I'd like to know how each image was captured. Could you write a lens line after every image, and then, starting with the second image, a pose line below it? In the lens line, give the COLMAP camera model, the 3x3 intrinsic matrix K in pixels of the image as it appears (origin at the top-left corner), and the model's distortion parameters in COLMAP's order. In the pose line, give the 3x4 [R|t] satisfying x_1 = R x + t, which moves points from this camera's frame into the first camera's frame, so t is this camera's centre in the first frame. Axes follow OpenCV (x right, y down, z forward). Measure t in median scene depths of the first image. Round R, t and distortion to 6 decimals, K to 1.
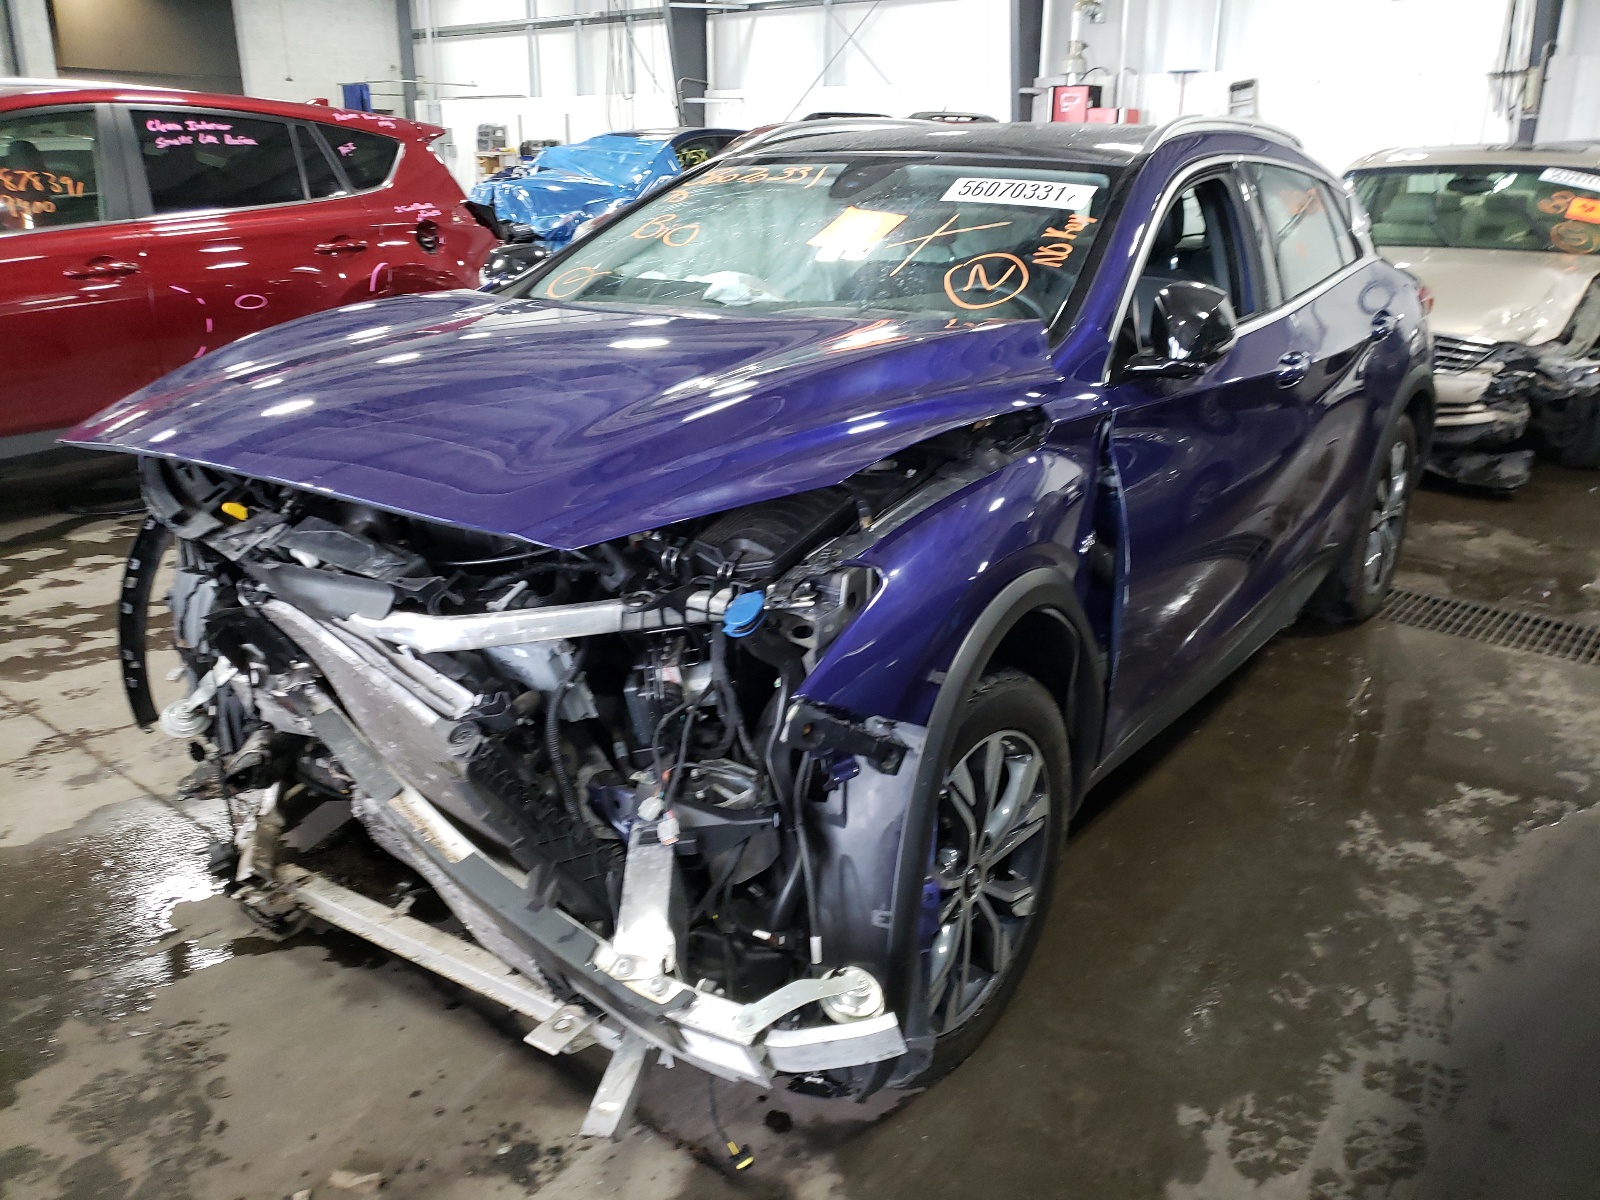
lens RADIAL K [[1232.5, 0, 799.9], [0, 1232.5, 579.2], [0, 0, 1]] dist [0.002511, 0.030121]
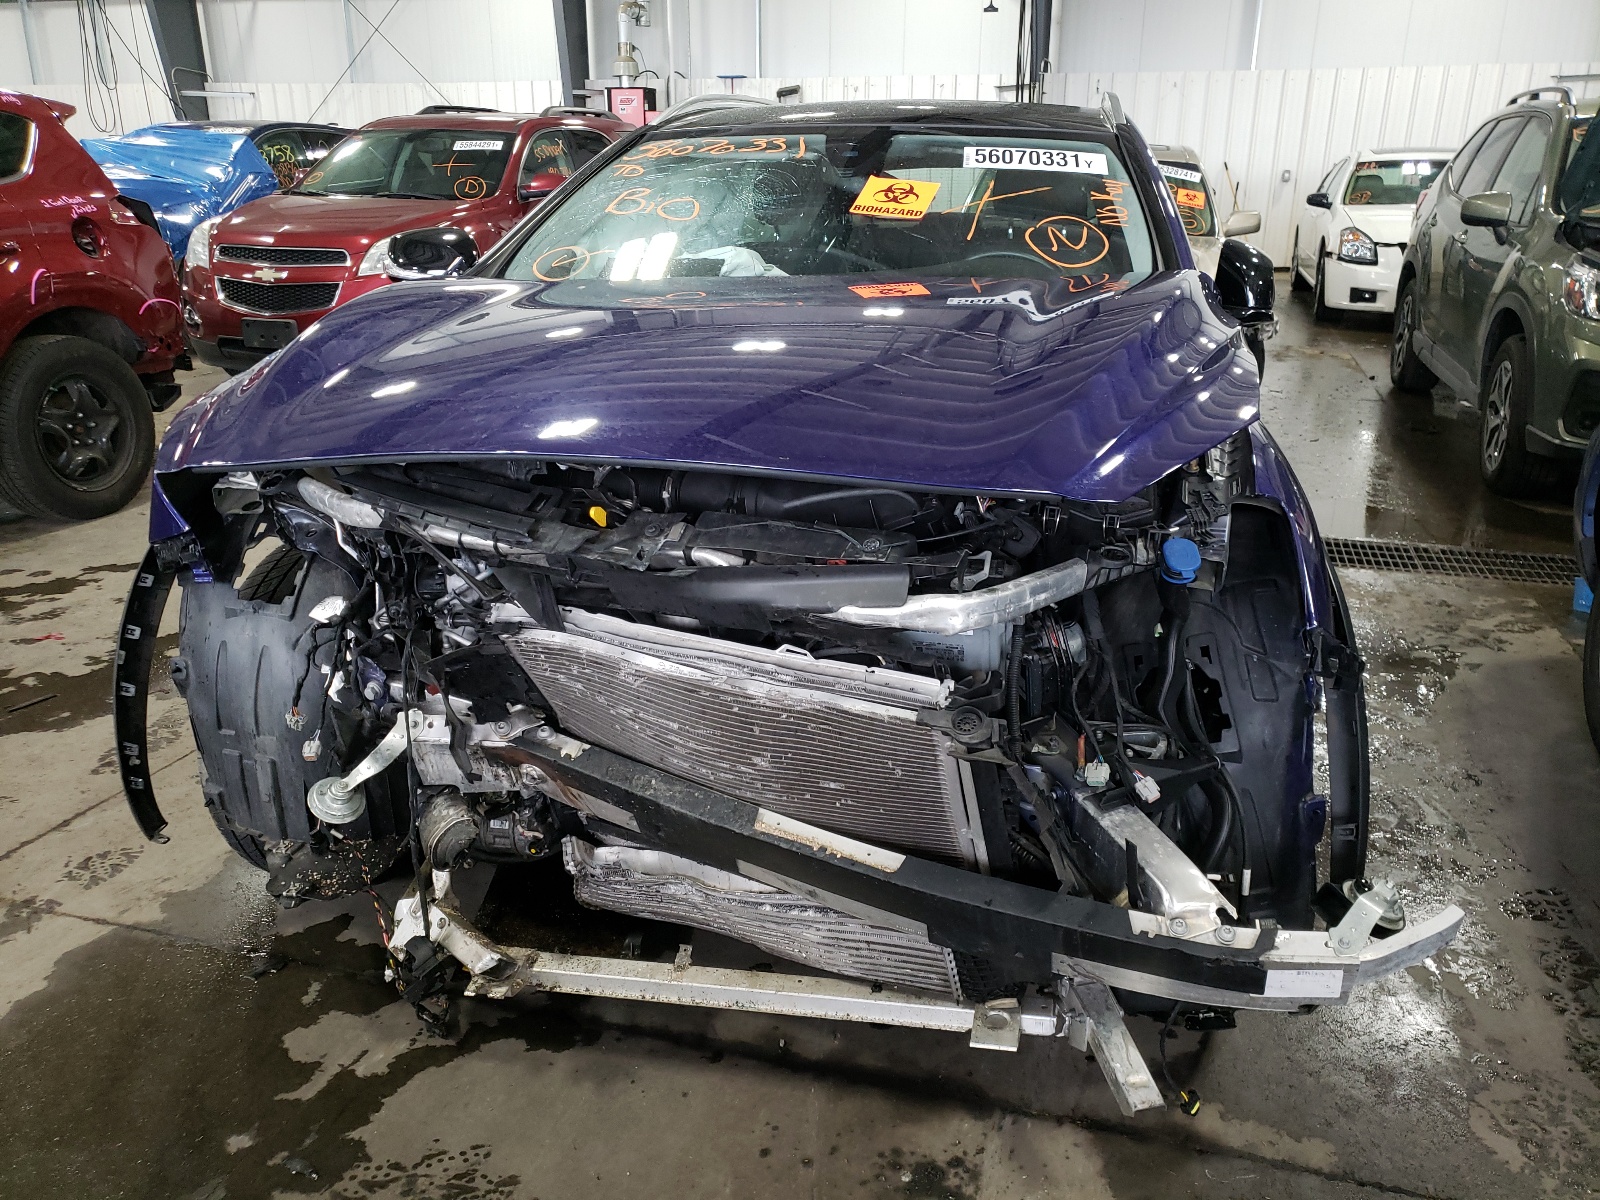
lens RADIAL K [[1233.3, 0, 800.0], [0, 1233.3, 600.0], [0, 0, 1]] dist [-0.001038, 0.039484]
pose [[0.925496, -0.126061, 0.357165, -0.185289], [0.122679, 0.991924, 0.032211, -0.002416], [-0.358340, 0.014005, 0.933486, 0.049158]]
